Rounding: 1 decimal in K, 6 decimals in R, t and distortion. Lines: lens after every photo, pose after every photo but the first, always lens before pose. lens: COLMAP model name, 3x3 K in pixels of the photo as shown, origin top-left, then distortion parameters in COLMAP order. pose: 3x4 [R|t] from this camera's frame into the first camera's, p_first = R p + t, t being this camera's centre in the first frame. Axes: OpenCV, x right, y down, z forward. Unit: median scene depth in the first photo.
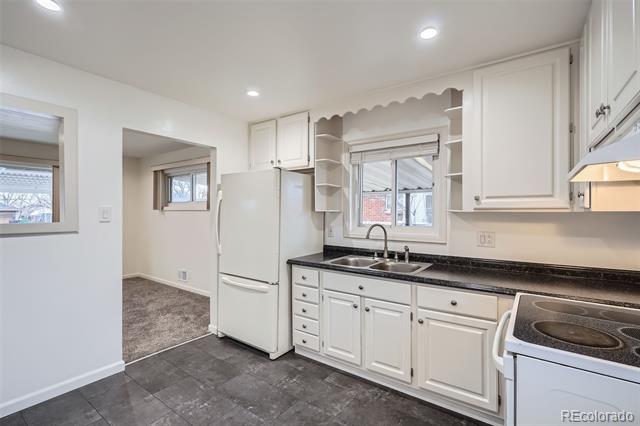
lens RADIAL K [[297.8, 0, 320.0], [0, 297.8, 213.0], [0, 0, 1]] dist [-0.000151, -0.000150]
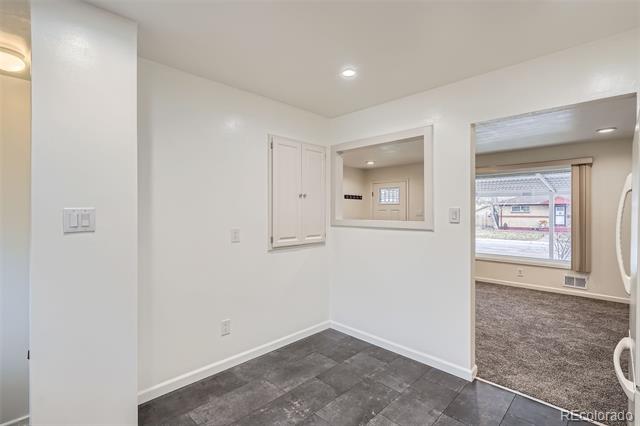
lens RADIAL K [[297.8, 0, 320.0], [0, 297.8, 213.0], [0, 0, 1]] dist [-0.000151, -0.000150]
pose [[-0.161907, 0.002635, -0.986803, 0.358228], [-0.007220, 0.999967, 0.003855, -0.004546], [0.986780, 0.007749, -0.161882, 0.700311]]
